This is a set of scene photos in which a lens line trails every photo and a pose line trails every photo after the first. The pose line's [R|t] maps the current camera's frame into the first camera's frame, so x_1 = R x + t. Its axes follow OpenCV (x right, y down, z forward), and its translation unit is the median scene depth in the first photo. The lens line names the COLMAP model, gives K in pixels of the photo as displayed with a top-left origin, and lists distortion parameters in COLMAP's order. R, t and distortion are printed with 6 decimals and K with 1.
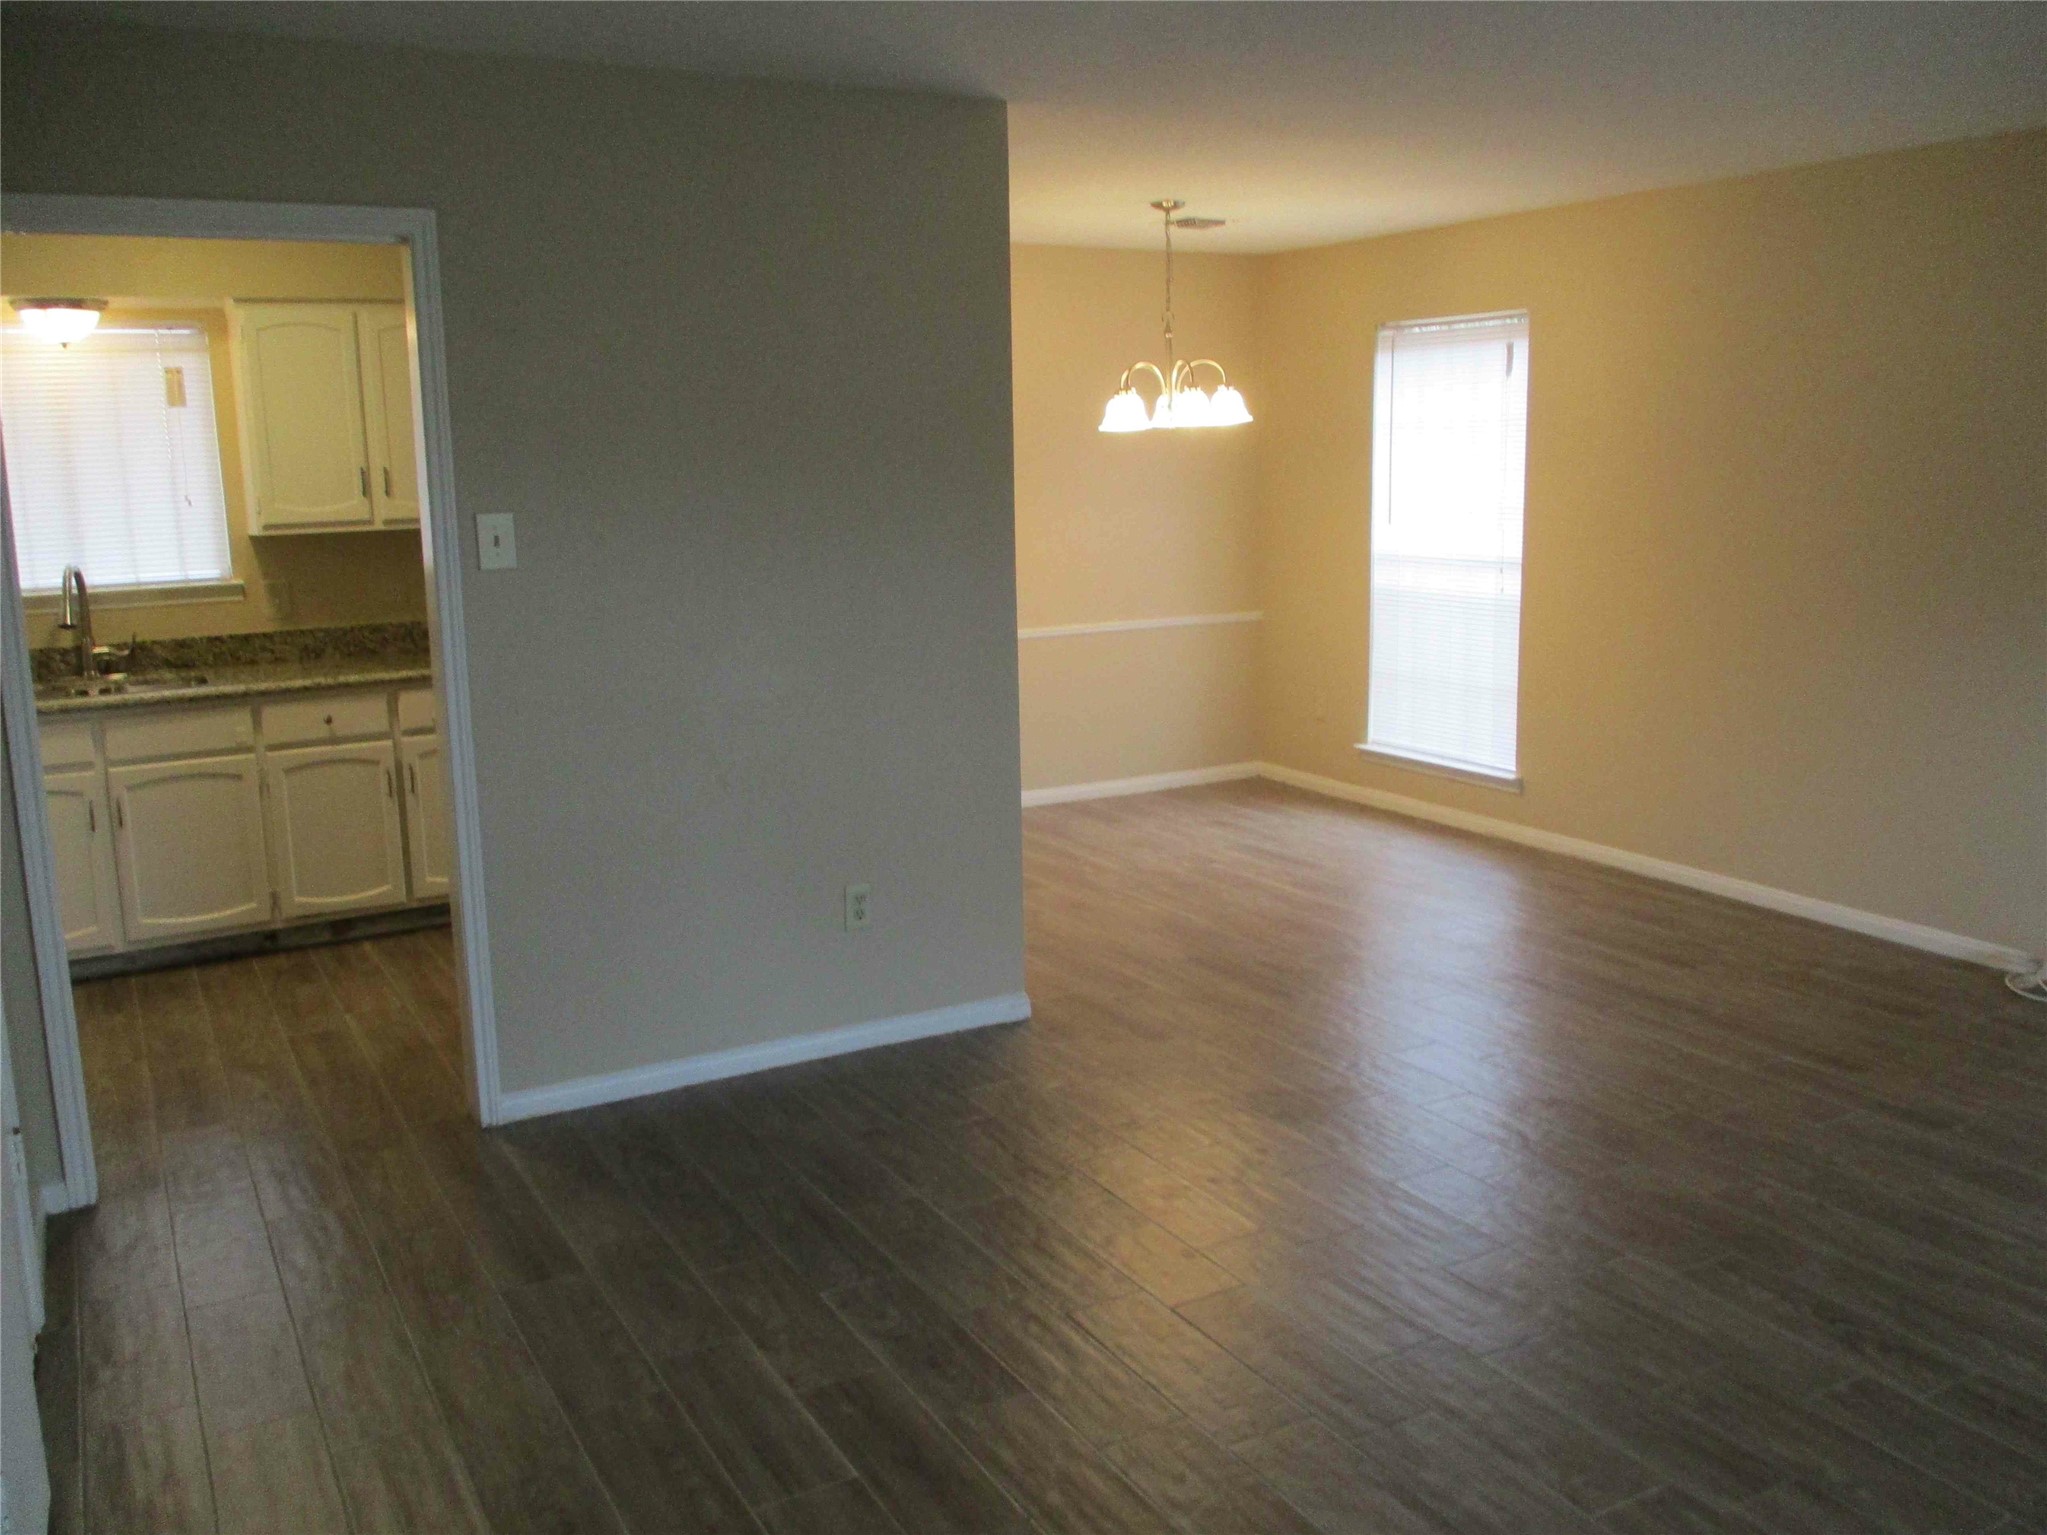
lens RADIAL K [[1700.7, 0, 1023.5], [0, 1700.7, 767.5], [0, 0, 1]] dist [-0.010654, -0.002642]
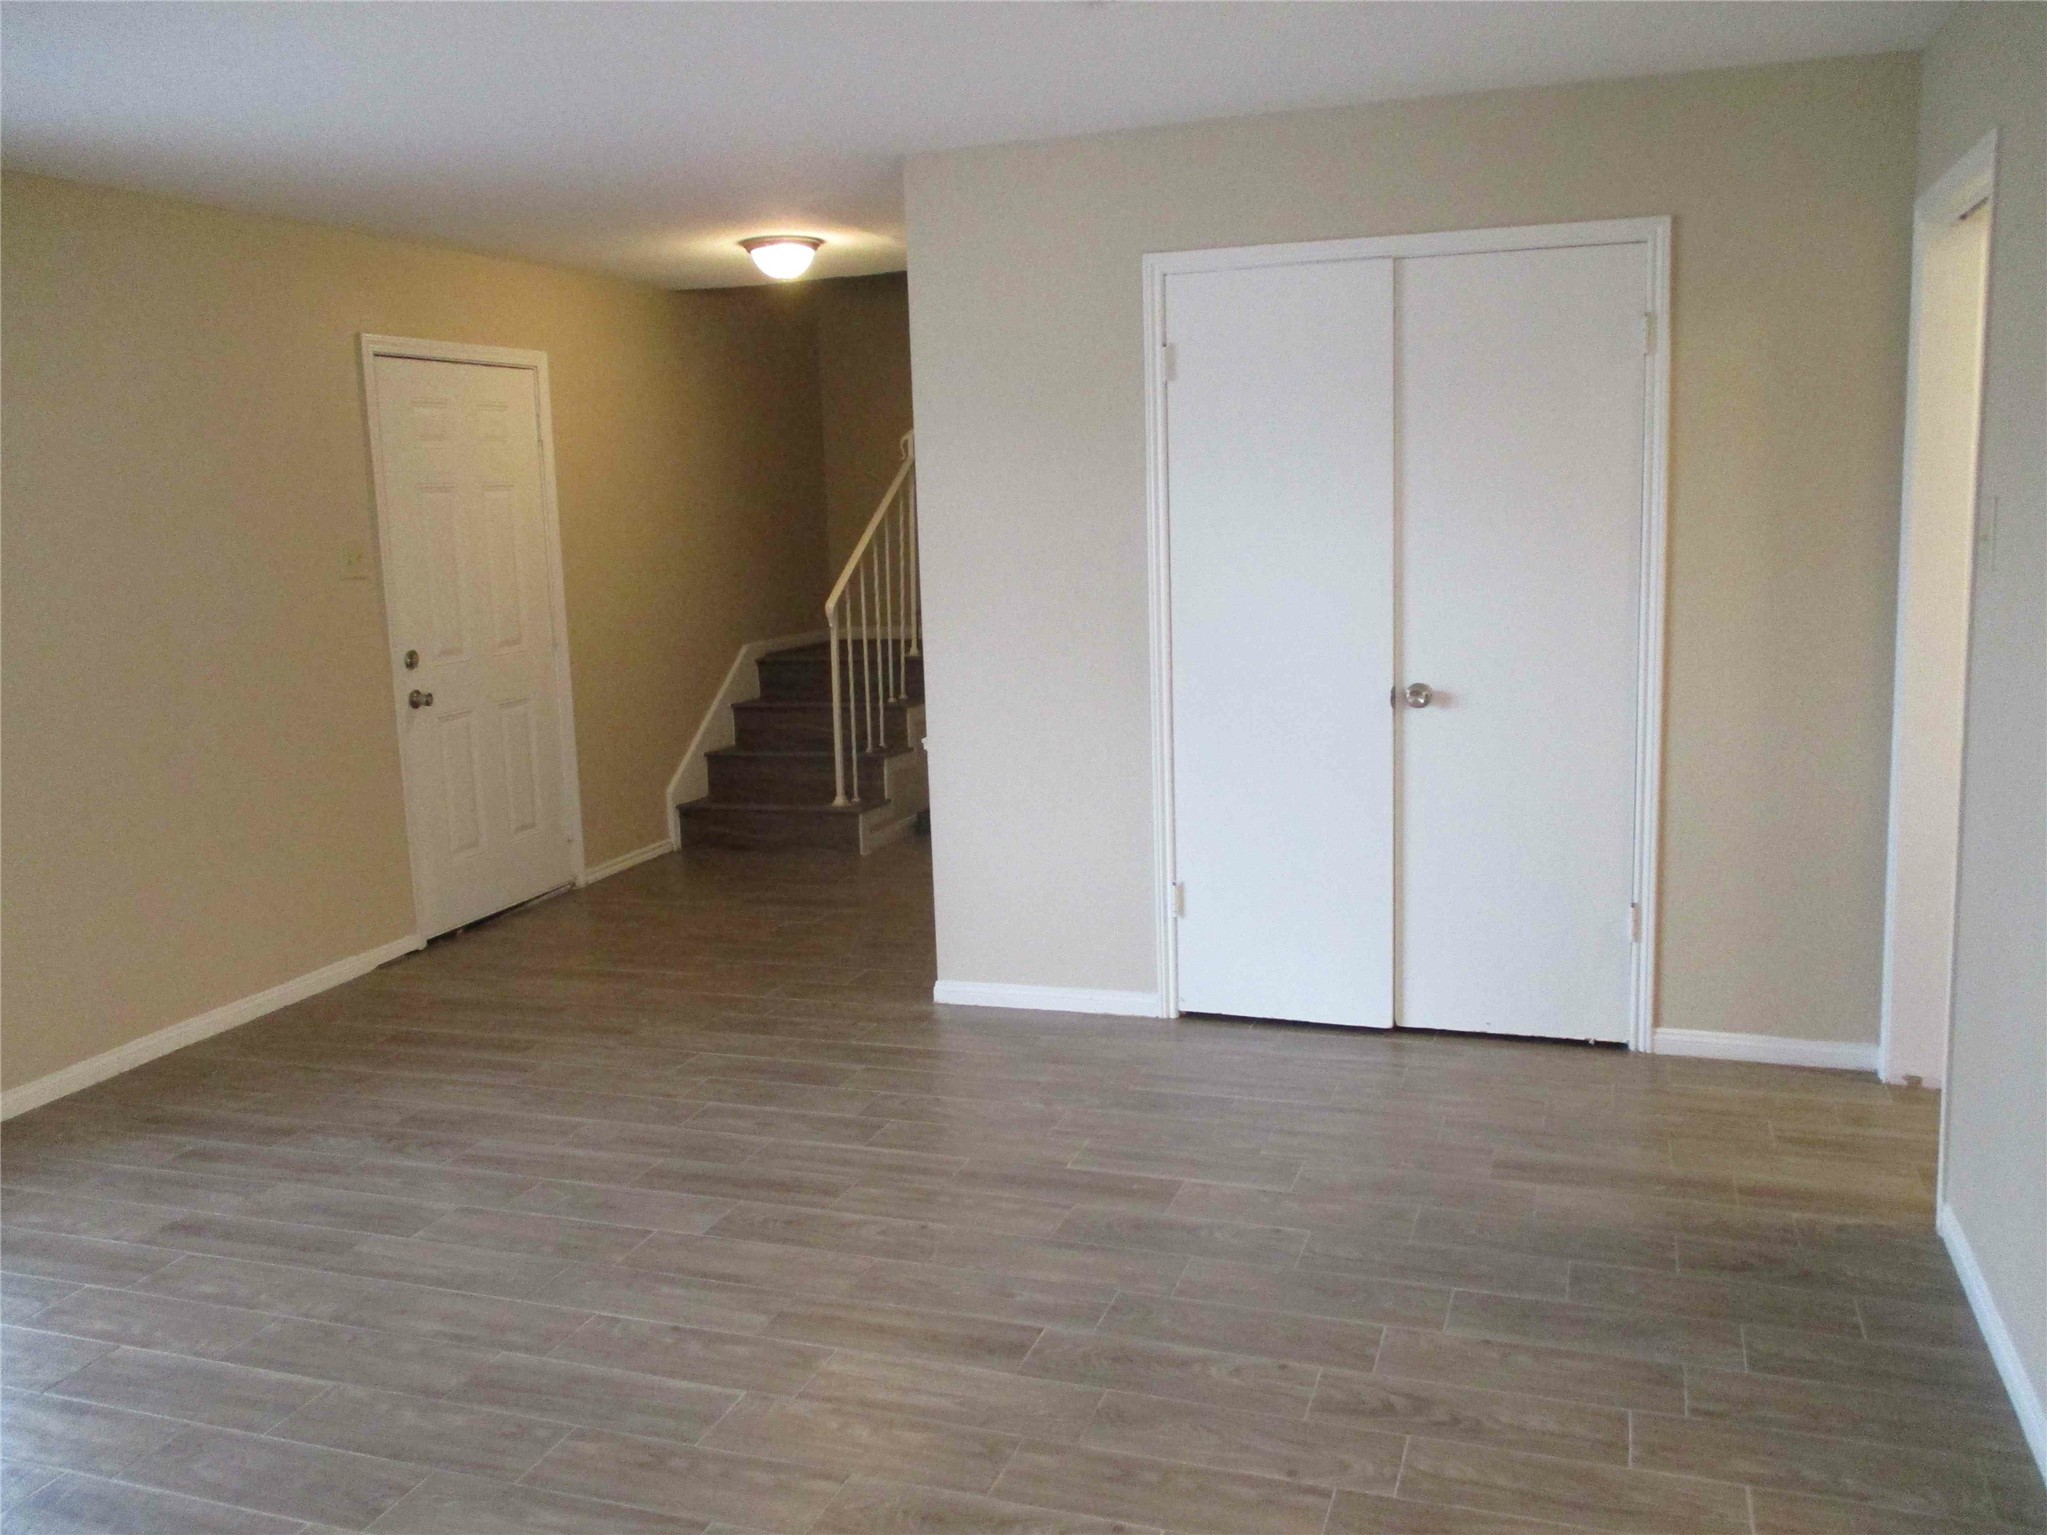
lens RADIAL K [[1700.7, 0, 1023.5], [0, 1700.7, 767.5], [0, 0, 1]] dist [-0.010654, -0.002642]
pose [[-0.748126, 0.152082, -0.645894, 0.770334], [-0.073106, 0.948565, 0.308027, -0.331935], [0.659517, 0.277662, -0.698528, 1.785007]]
